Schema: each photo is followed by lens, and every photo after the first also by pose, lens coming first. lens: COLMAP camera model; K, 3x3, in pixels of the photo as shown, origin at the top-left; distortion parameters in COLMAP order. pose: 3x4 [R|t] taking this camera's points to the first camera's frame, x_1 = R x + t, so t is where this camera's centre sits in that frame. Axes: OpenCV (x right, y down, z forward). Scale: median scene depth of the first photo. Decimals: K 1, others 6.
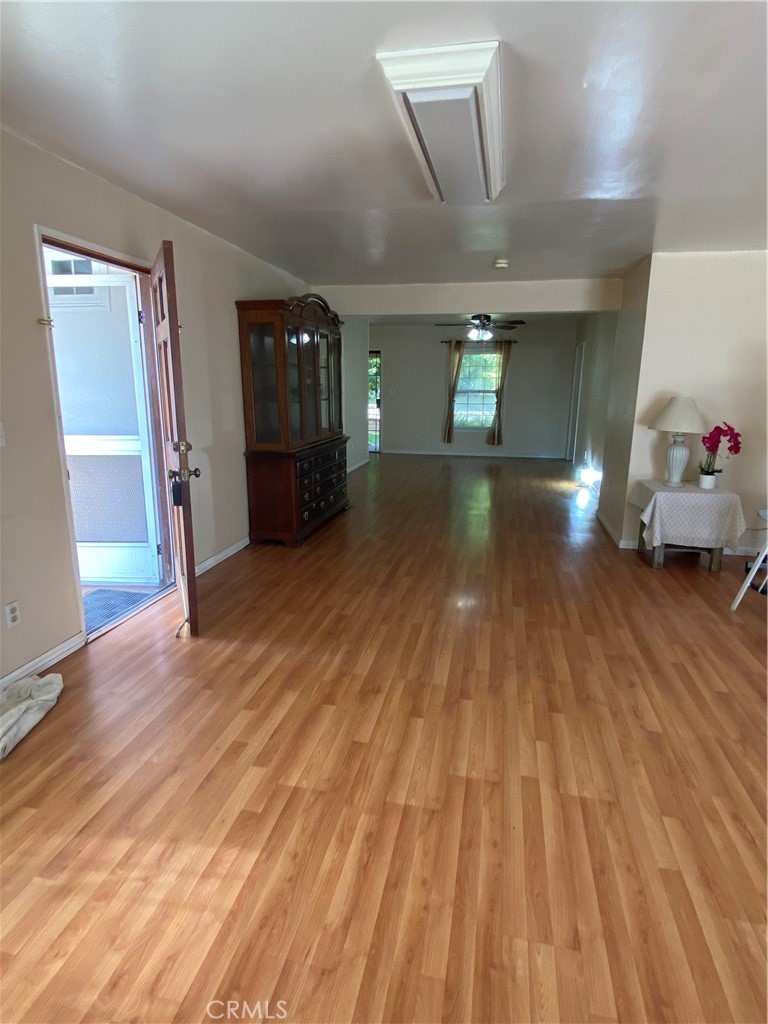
lens RADIAL K [[550.8, 0, 384.0], [0, 550.8, 512.0], [0, 0, 1]] dist [0.053928, -0.062597]
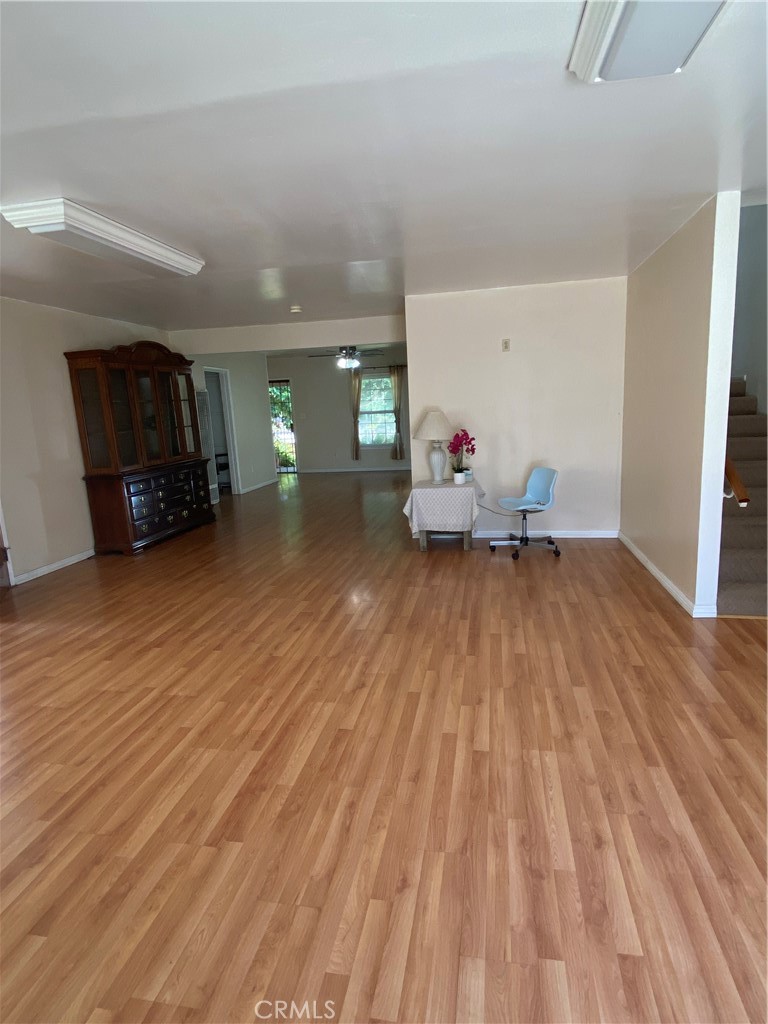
lens RADIAL K [[548.9, 0, 392.7], [0, 548.9, 511.5], [0, 0, 1]] dist [0.051594, -0.064809]
pose [[0.997772, -0.062479, 0.023397, 0.402474], [0.063345, 0.997256, -0.038309, 0.056211], [-0.020940, 0.039706, 0.998992, -0.205333]]
